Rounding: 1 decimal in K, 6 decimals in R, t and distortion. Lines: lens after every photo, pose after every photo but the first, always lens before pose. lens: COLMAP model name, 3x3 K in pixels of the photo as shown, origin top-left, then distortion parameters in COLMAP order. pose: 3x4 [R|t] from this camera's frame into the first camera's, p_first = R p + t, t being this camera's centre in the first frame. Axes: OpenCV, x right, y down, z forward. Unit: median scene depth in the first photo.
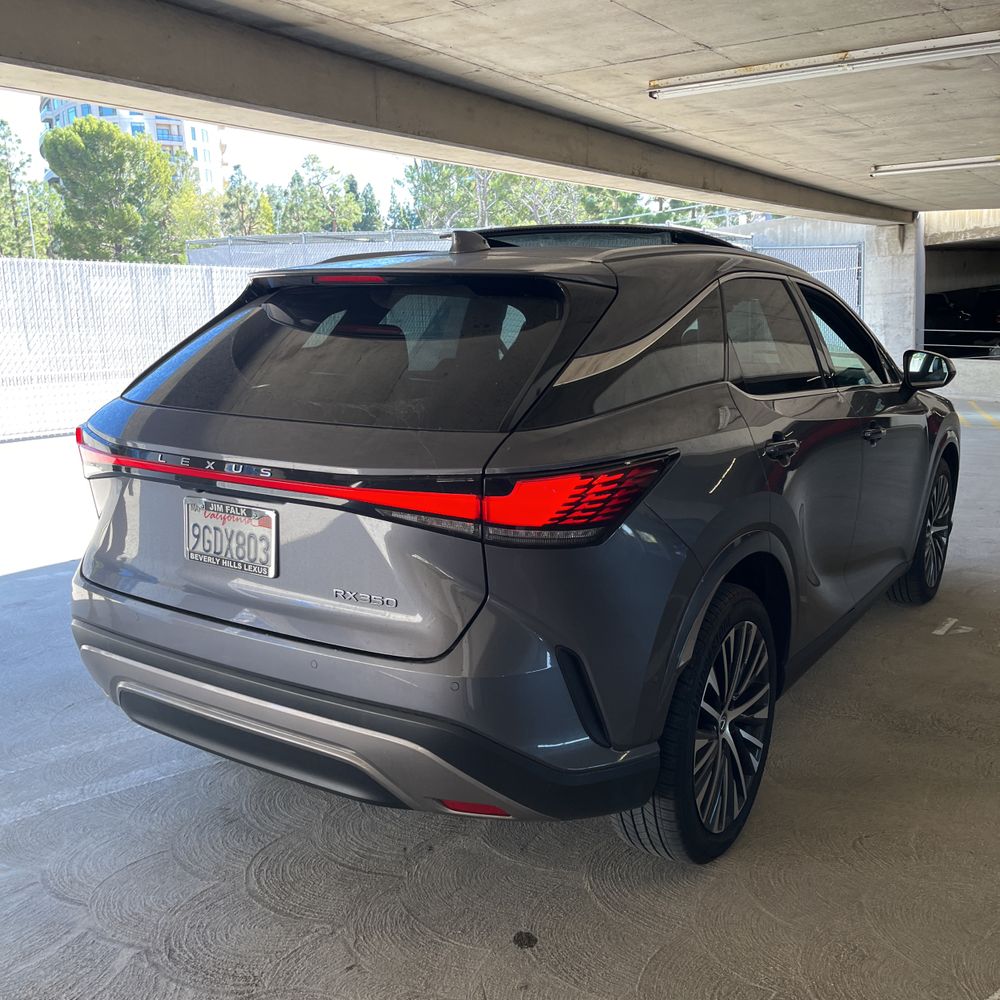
lens RADIAL K [[1013.9, 0, 523.1], [0, 1013.9, 495.5], [0, 0, 1]] dist [0.023802, -0.012343]
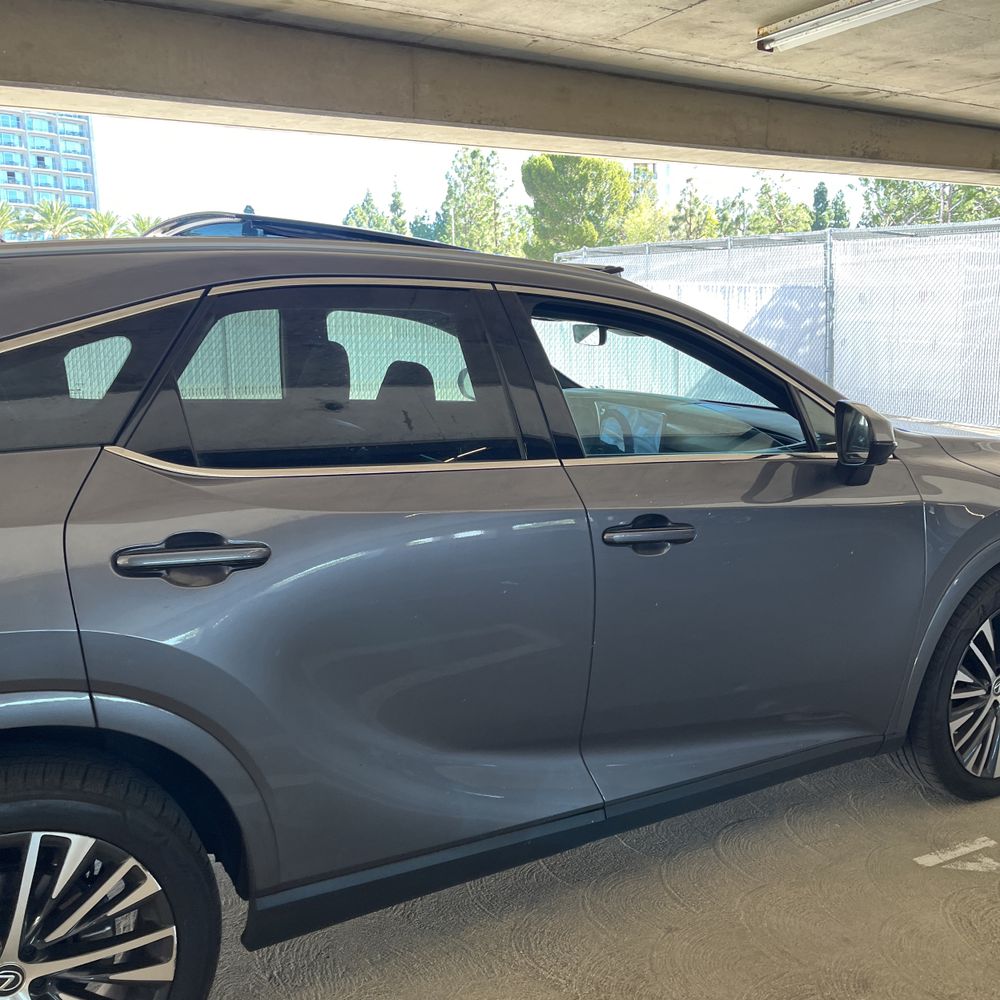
lens RADIAL K [[1017.3, 0, 505.2], [0, 1017.3, 492.1], [0, 0, 1]] dist [0.031689, -0.039891]
pose [[0.894220, 0.080768, -0.440280, 0.124703], [-0.087206, 0.996174, 0.005628, -0.019133], [0.439050, 0.033363, 0.897843, 0.093388]]
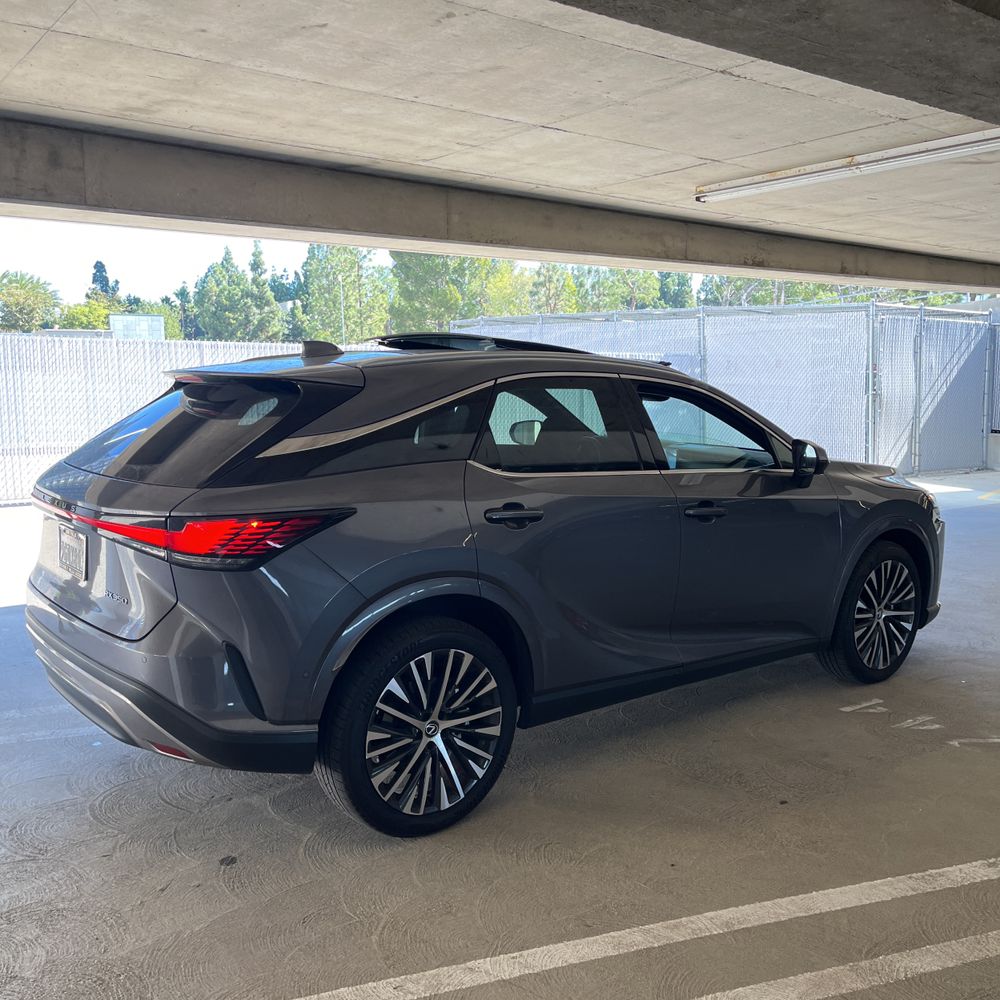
lens RADIAL K [[1013.9, 0, 506.2], [0, 1013.9, 508.0], [0, 0, 1]] dist [0.027613, -0.033882]
pose [[0.948687, 0.049513, -0.312315, 0.112705], [-0.067002, 0.996714, -0.045509, 0.000311], [0.309036, 0.064099, 0.948888, -0.031331]]
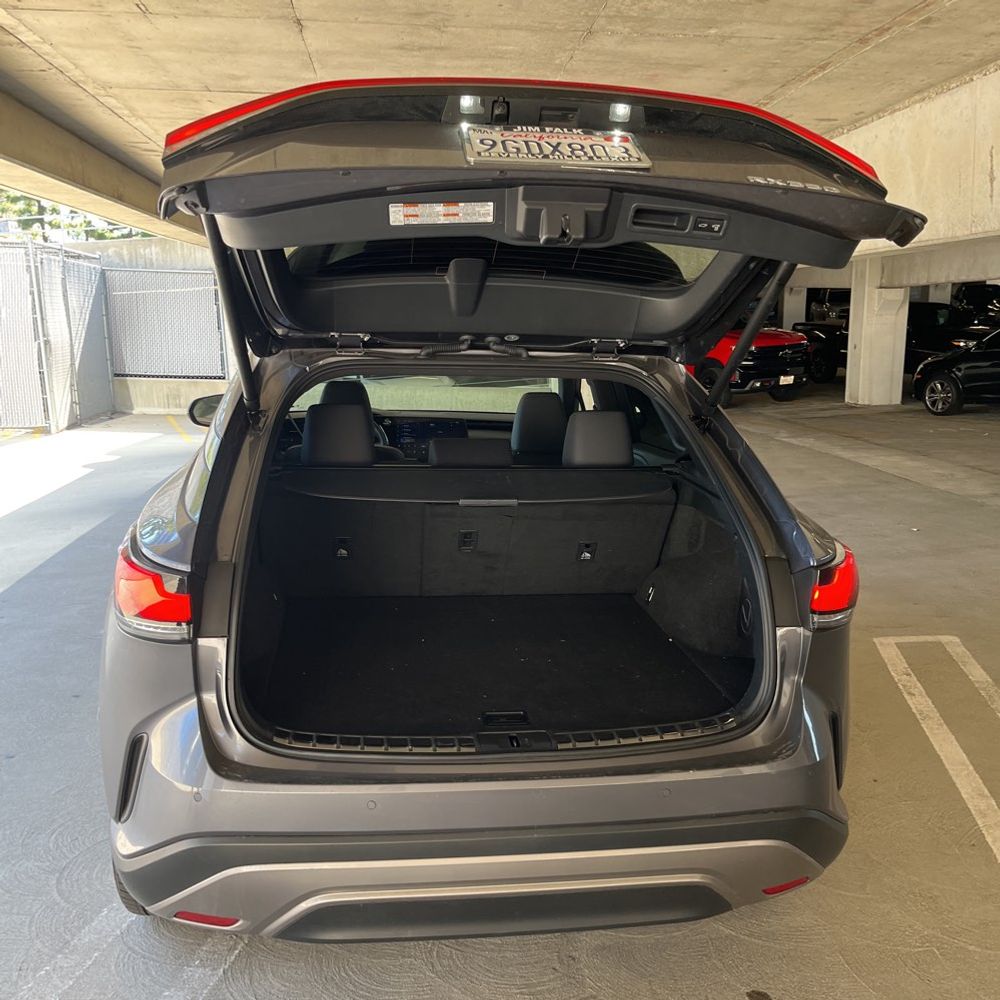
lens RADIAL K [[1003.1, 0, 502.8], [0, 1003.1, 502.1], [0, 0, 1]] dist [0.039714, -0.034976]
pose [[0.762703, -0.102374, 0.638595, -0.121281], [0.105689, 0.993848, 0.033095, -0.020053], [-0.638055, 0.042251, 0.768831, 0.051033]]
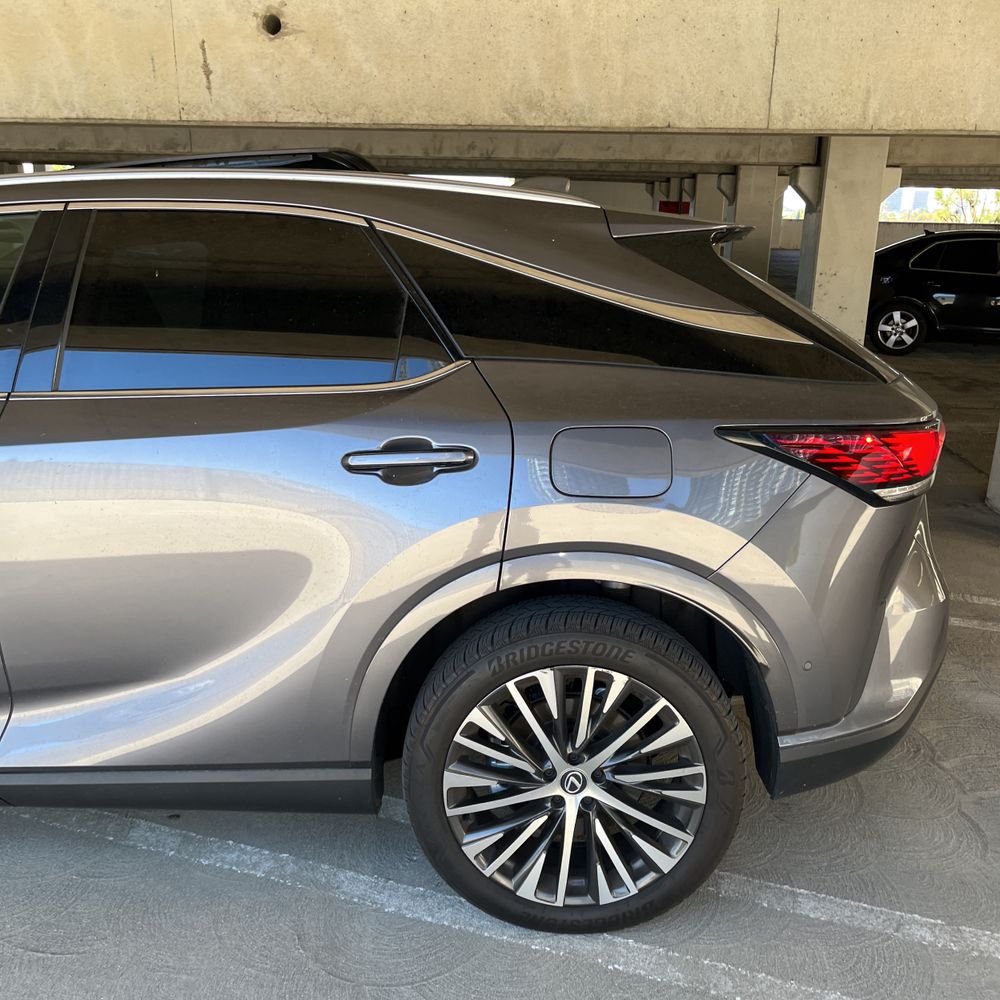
lens RADIAL K [[1000.7, 0, 499.3], [0, 1000.7, 487.0], [0, 0, 1]] dist [0.022141, 0.005381]
pose [[-0.508613, -0.213633, 0.834071, -0.159034], [0.146145, 0.933250, 0.328155, -0.056697], [-0.848501, 0.288799, -0.443442, 0.284042]]
